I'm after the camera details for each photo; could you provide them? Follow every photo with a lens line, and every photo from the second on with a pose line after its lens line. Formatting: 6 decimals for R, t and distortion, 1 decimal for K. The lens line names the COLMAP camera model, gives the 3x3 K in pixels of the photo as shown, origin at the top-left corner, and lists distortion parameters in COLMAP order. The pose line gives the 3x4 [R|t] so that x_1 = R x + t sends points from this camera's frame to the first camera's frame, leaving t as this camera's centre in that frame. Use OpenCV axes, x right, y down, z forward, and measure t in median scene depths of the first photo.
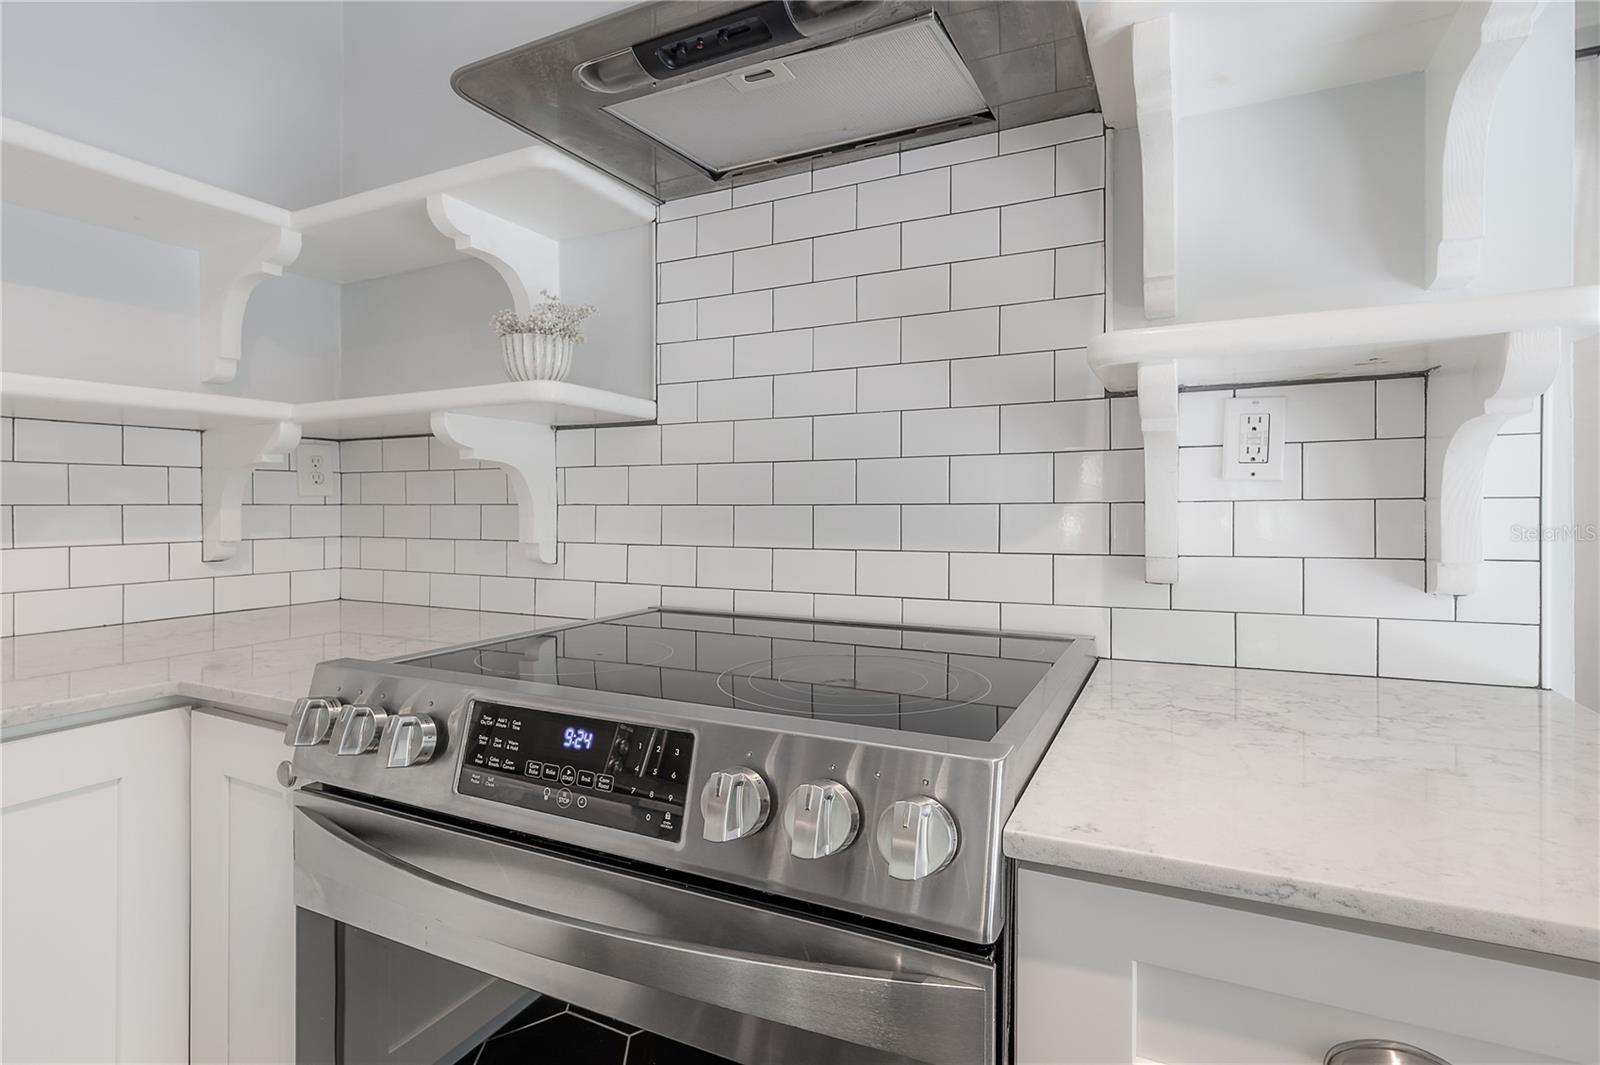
lens RADIAL K [[751.3, 0, 819.3], [0, 751.3, 511.2], [0, 0, 1]] dist [-0.000516, -0.000046]
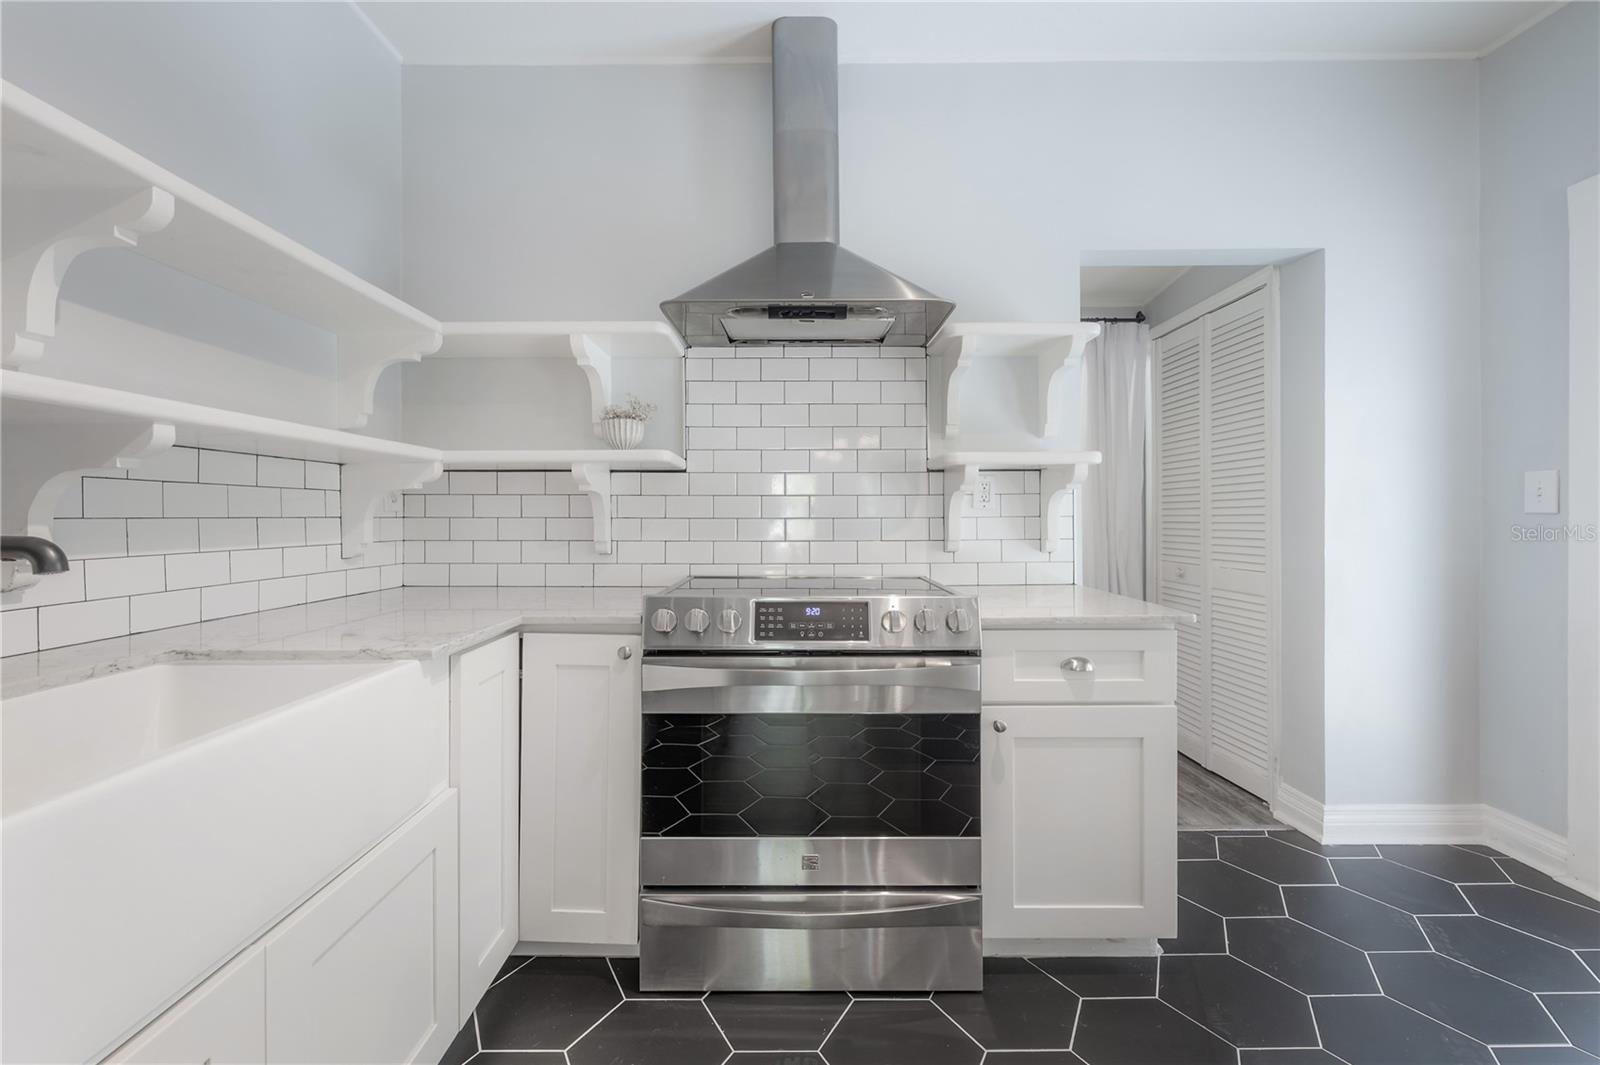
lens RADIAL K [[646.6, 0, 760.4], [0, 646.6, 521.9], [0, 0, 1]] dist [0.007276, 0.000066]
pose [[0.911412, -0.001234, 0.411493, -0.721432], [0.001455, 0.999999, -0.000224, 0.000954], [-0.411492, 0.000803, 0.911413, -0.478510]]
